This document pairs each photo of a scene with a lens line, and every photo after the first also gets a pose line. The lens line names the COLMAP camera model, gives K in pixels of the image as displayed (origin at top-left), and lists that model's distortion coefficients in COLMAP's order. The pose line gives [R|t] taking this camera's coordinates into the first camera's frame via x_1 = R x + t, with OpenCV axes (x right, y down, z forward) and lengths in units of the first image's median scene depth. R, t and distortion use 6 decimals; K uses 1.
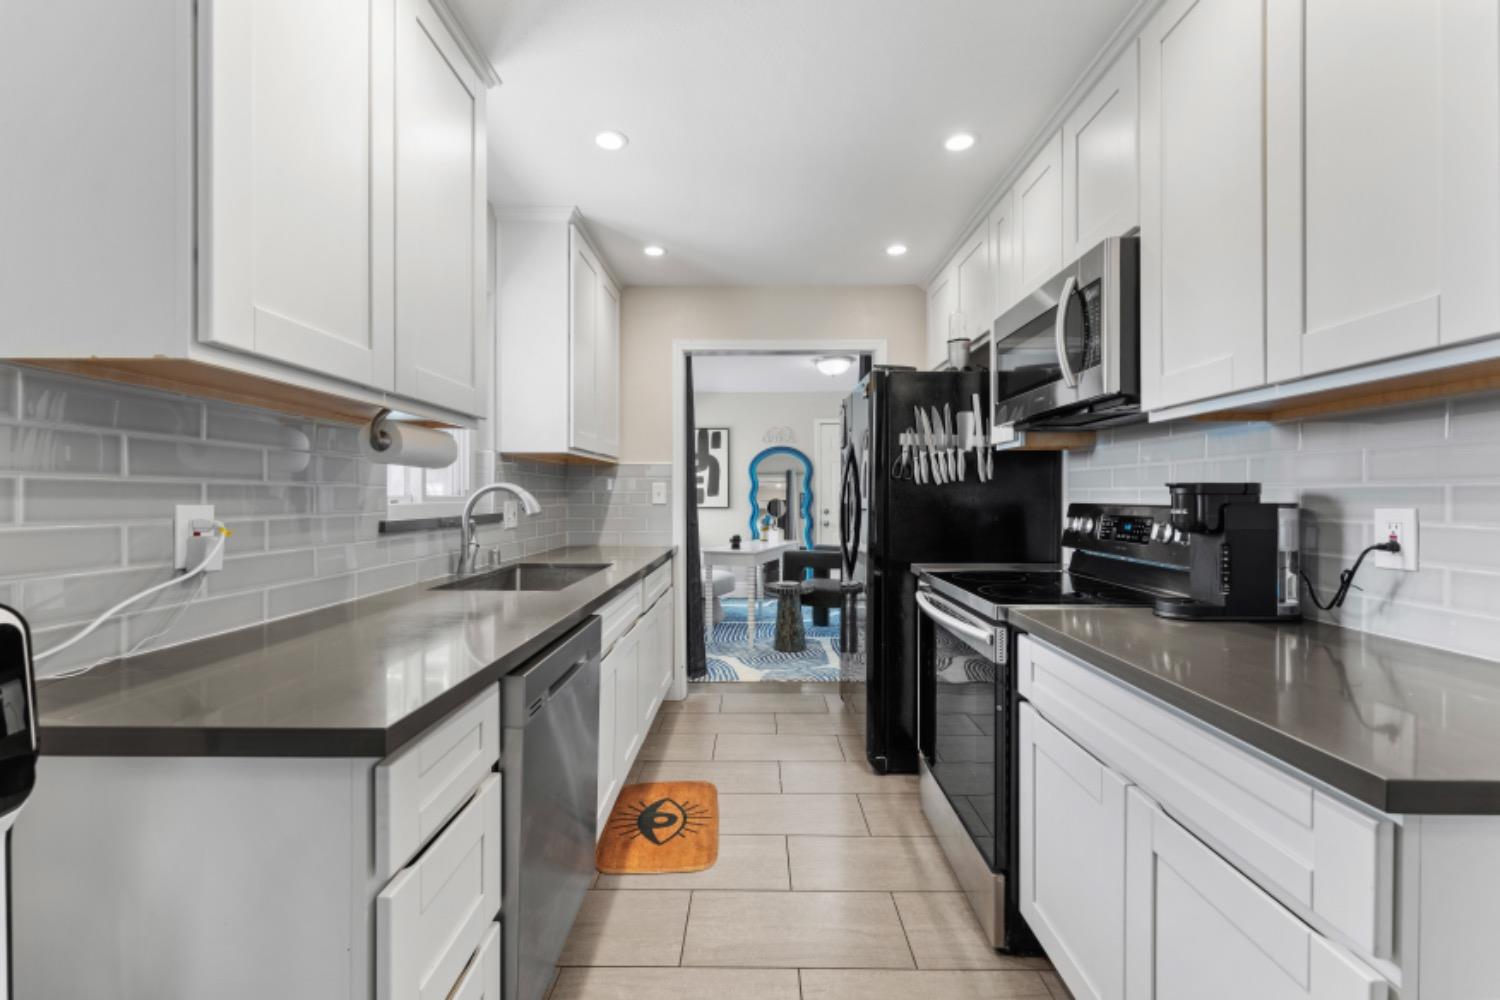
lens RADIAL K [[605.6, 0, 750.0], [0, 605.6, 500.0], [0, 0, 1]] dist [-0.000847, -0.000313]
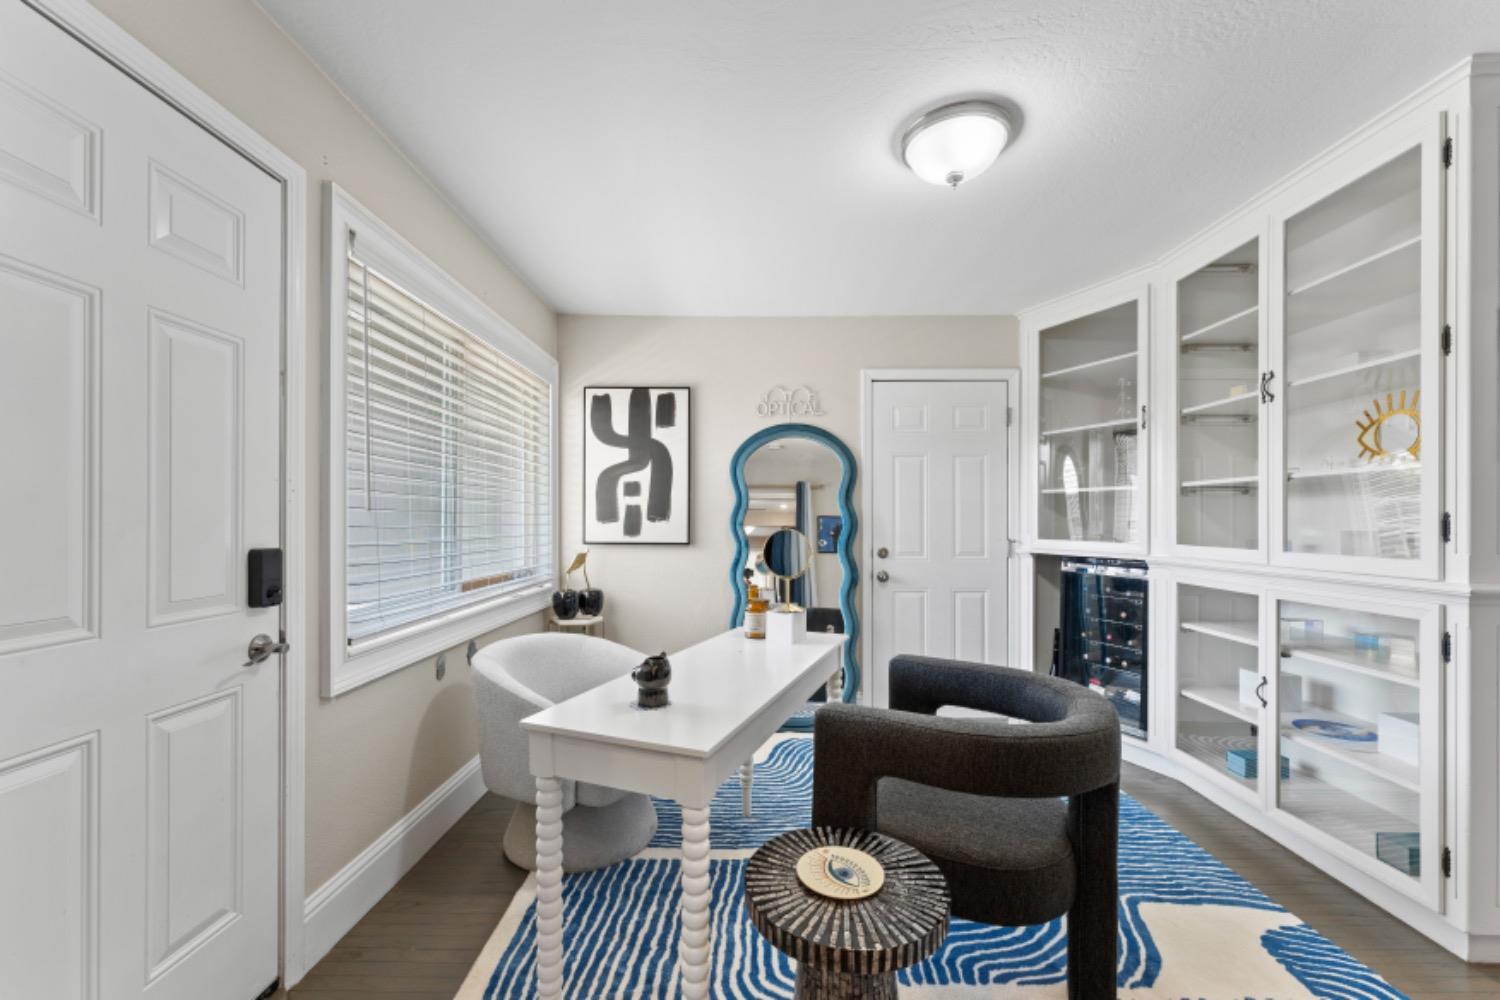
lens RADIAL K [[607.3, 0, 748.7], [0, 607.3, 520.8], [0, 0, 1]] dist [-0.000076, 0.000009]
pose [[0.999974, 0.004689, -0.005413, 0.048708], [-0.004716, 0.999977, -0.004842, -0.013311], [0.005390, 0.004868, 0.999974, 1.453394]]
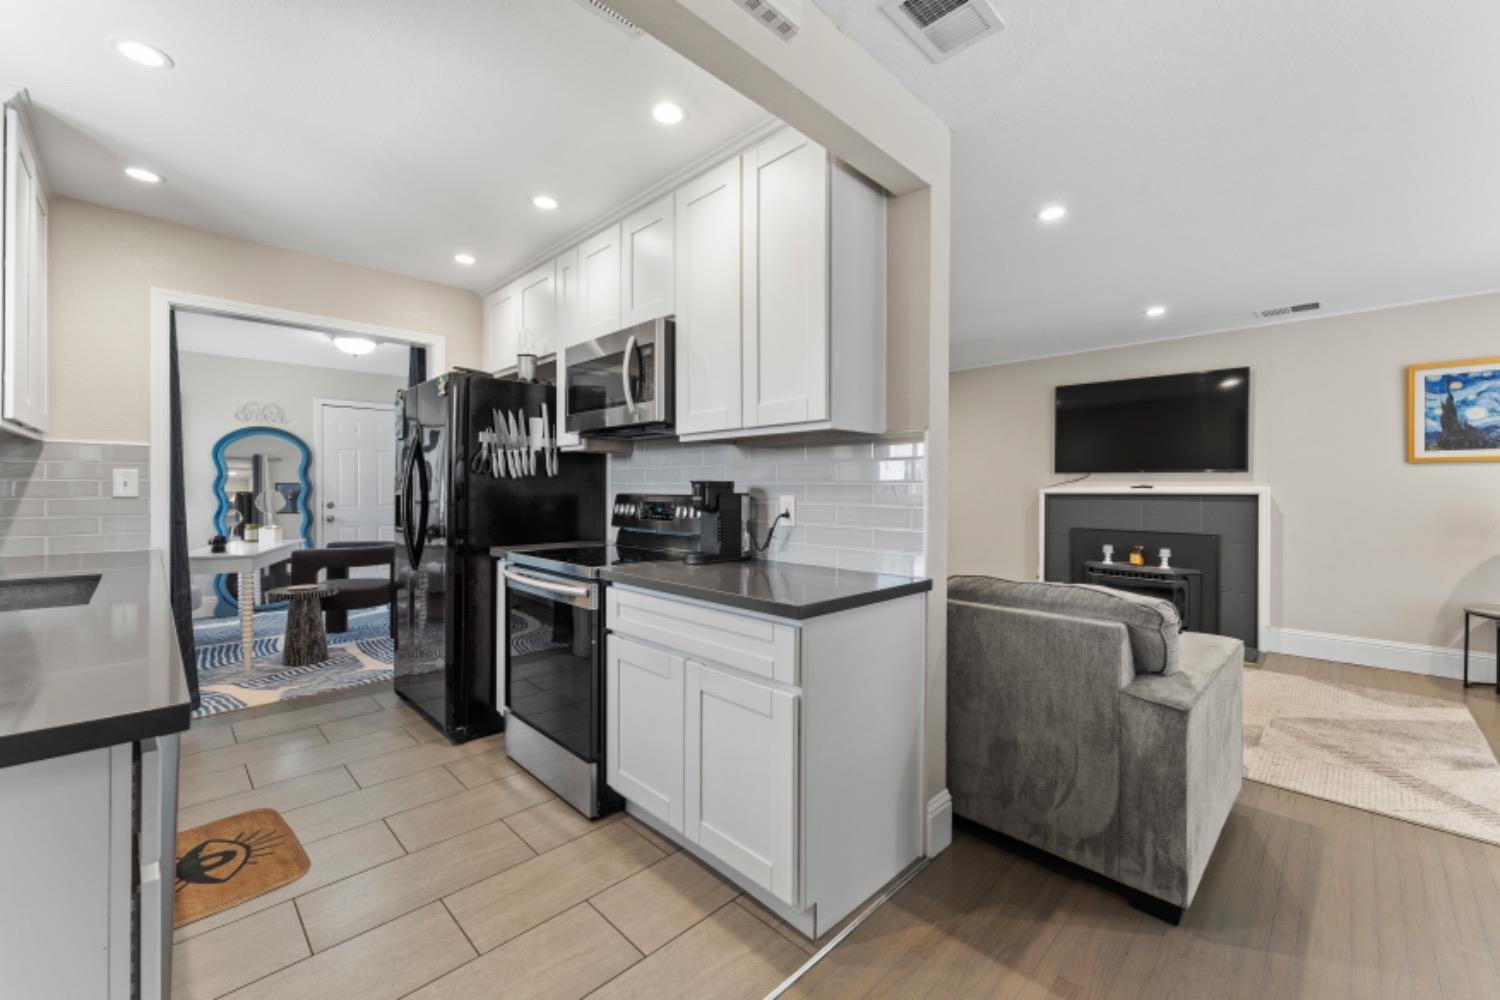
lens RADIAL K [[599.7, 0, 752.8], [0, 599.7, 491.6], [0, 0, 1]] dist [-0.000196, 0.000056]
pose [[0.699145, 0.000352, 0.714979, -0.199572], [0.000408, 1.000000, -0.000891, 0.001596], [-0.714979, 0.000915, 0.699145, -0.137516]]
